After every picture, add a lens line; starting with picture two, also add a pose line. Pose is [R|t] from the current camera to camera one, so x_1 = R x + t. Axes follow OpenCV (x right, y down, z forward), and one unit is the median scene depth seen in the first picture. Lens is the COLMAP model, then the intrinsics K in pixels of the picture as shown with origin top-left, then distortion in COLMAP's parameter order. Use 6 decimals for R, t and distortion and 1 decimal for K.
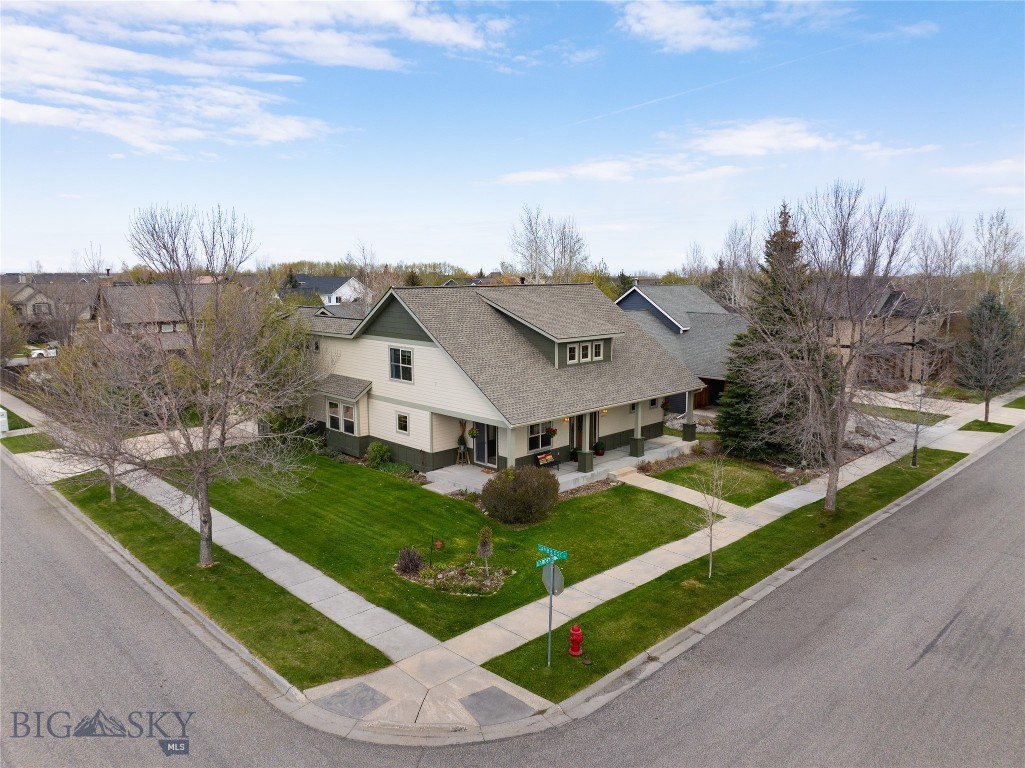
lens RADIAL K [[727.4, 0, 519.6], [0, 727.4, 388.5], [0, 0, 1]] dist [0.001246, 0.003310]
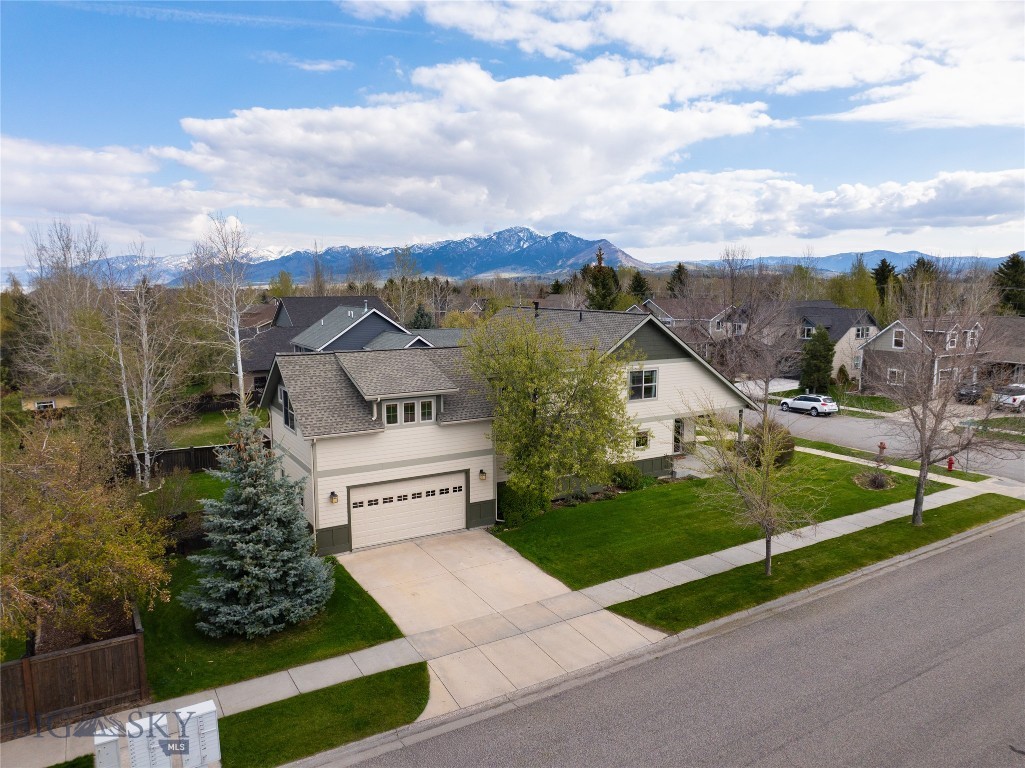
lens RADIAL K [[703.6, 0, 510.2], [0, 703.6, 401.6], [0, 0, 1]] dist [-0.037437, 0.034714]
pose [[0.251060, -0.156738, 0.955197, -1.223845], [0.159563, 0.980005, 0.118870, -0.165476], [-0.954729, 0.122571, 0.271050, 0.917653]]
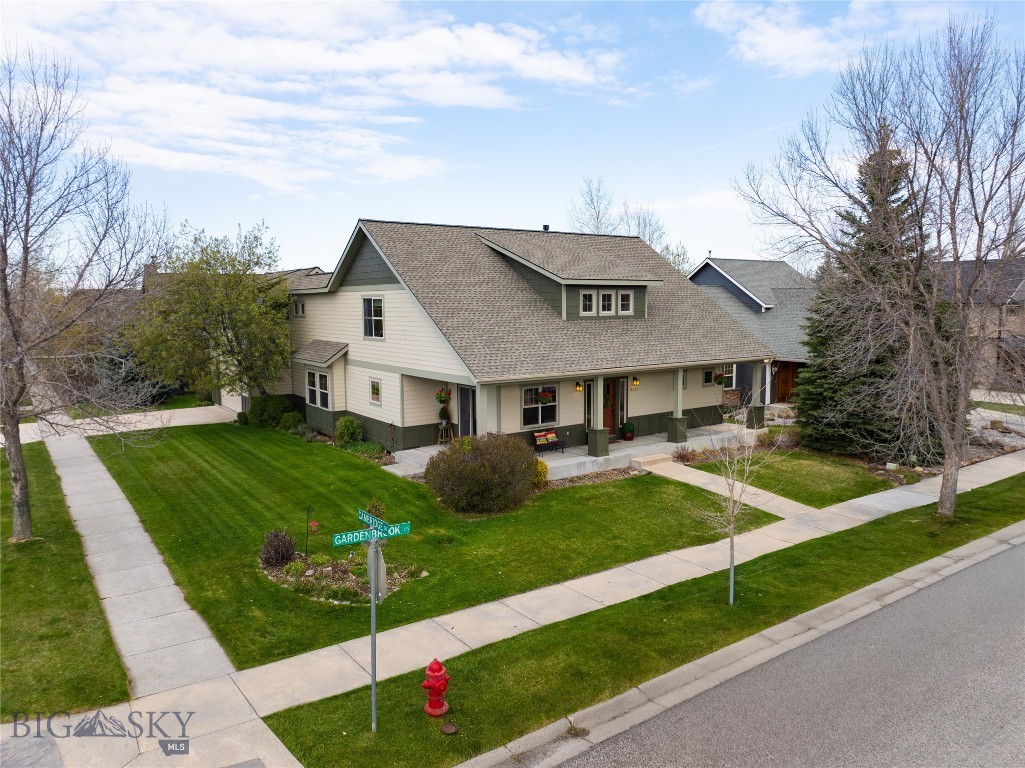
lens RADIAL K [[718.5, 0, 512.5], [0, 718.5, 384.0], [0, 0, 1]] dist [-0.036631, 0.000119]
pose [[0.985985, 0.010152, -0.166525, 0.122615], [-0.018586, 0.998618, -0.049168, 0.076541], [0.165796, 0.051574, 0.984811, 0.251785]]
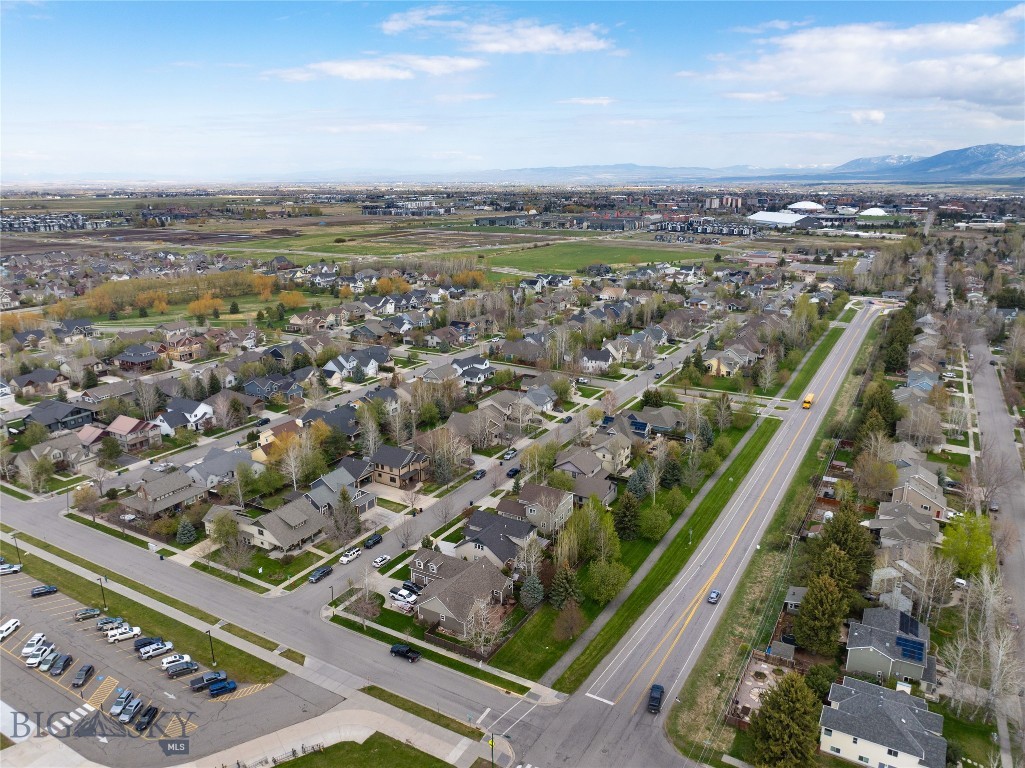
lens RADIAL K [[718.5, 0, 512.5], [0, 718.5, 384.0], [0, 0, 1]] dist [-0.036631, 0.000119]
pose [[0.963230, -0.077229, 0.257341, 0.314940], [0.046684, 0.991337, 0.122765, -1.559186], [-0.264593, -0.106238, 0.958491, -4.021399]]
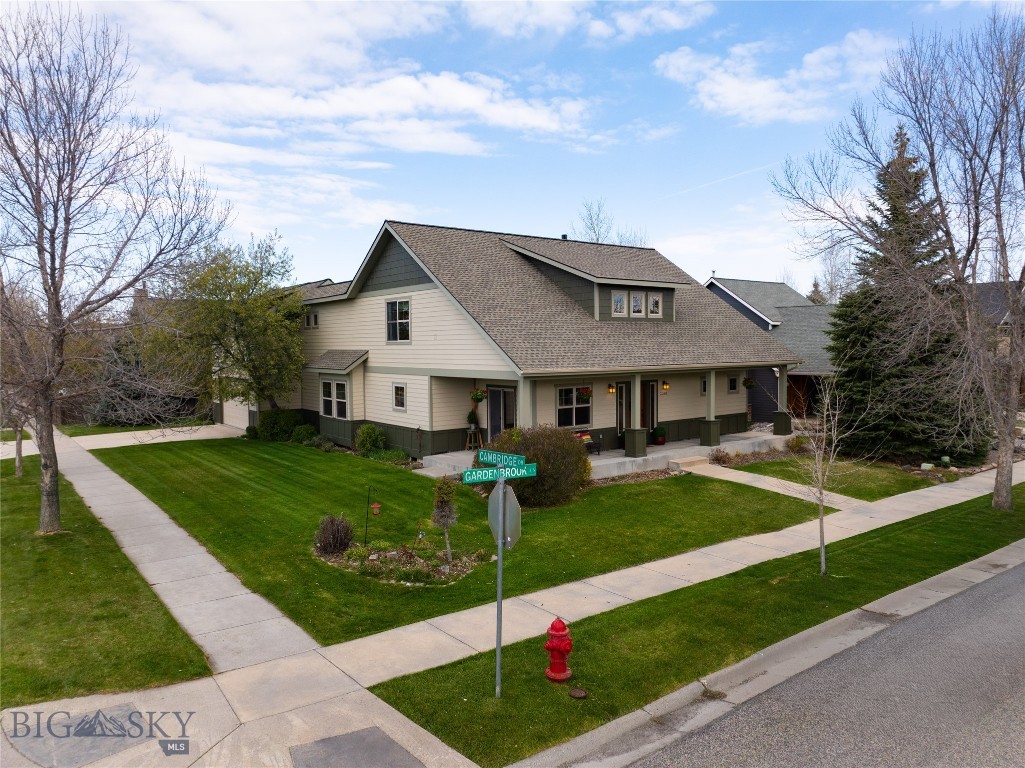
lens RADIAL K [[718.5, 0, 512.5], [0, 718.5, 384.0], [0, 0, 1]] dist [-0.036631, 0.000119]
pose [[0.991309, -0.003292, -0.131513, 0.061473], [-0.011093, 0.994035, -0.108499, 0.117958], [0.131086, 0.109015, 0.985359, 0.263519]]
